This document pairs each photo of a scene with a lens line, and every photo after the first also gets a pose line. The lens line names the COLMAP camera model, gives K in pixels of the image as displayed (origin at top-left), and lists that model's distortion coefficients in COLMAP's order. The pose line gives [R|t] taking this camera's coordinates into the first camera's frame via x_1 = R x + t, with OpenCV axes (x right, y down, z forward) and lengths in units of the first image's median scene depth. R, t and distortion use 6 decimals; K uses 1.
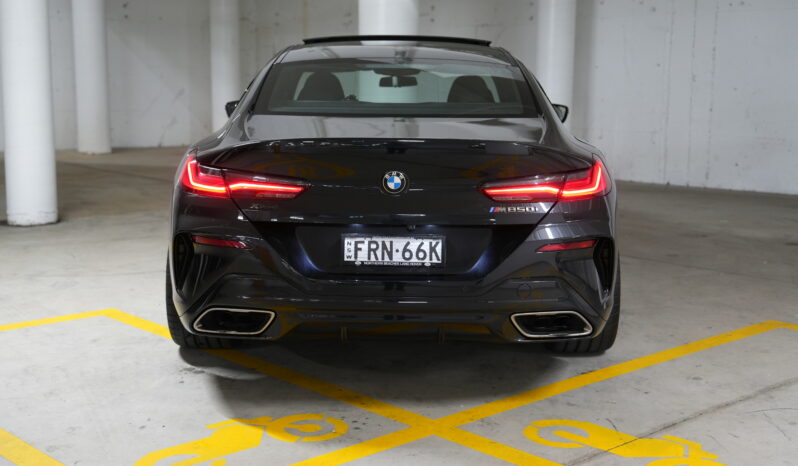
lens RADIAL K [[1099.4, 0, 401.1], [0, 1099.4, 237.8], [0, 0, 1]] dist [0.179760, 0.000000]
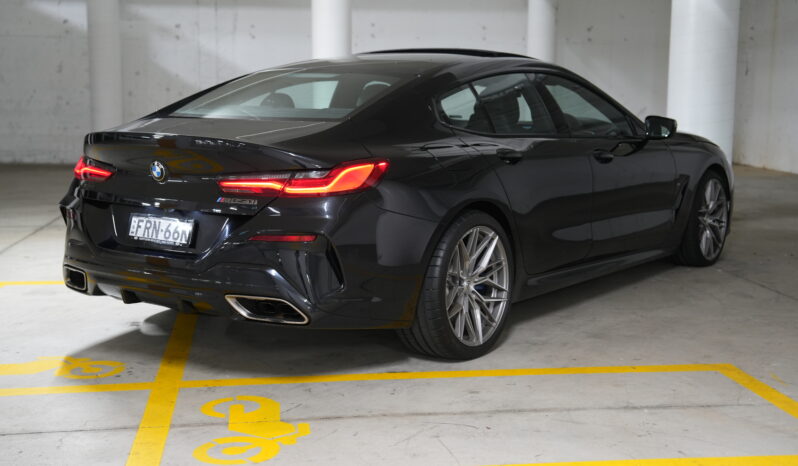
lens RADIAL K [[1099.4, 0, 391.8], [0, 1099.4, 229.8], [0, 0, 1]] dist [0.179760, 0.000000]
pose [[0.803885, 0.071699, -0.590448, 0.868437], [-0.088444, 0.996081, 0.000542, -0.010776], [0.588173, 0.051786, 0.807076, 0.193891]]
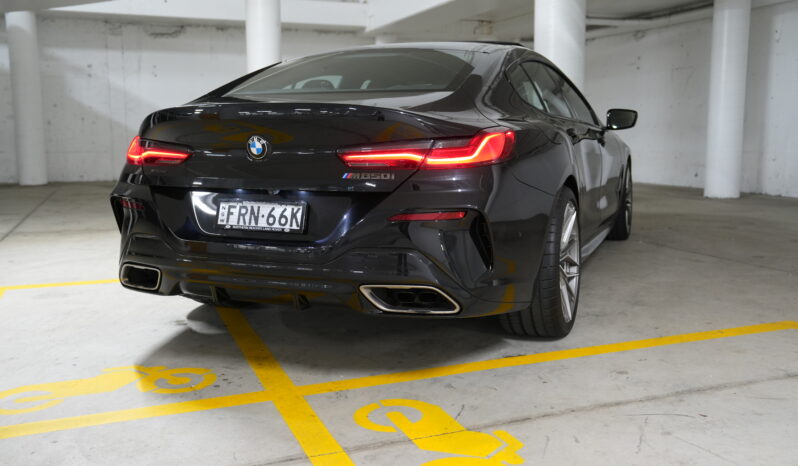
lens RADIAL K [[763.0, 0, 399.0], [0, 763.0, 234.4], [0, 0, 1]] dist [0.029070, 0.000000]
pose [[0.924852, 0.034464, -0.378761, 0.372746], [-0.041878, 0.999058, -0.011352, 0.030891], [0.378013, 0.026361, 0.925425, 0.390031]]
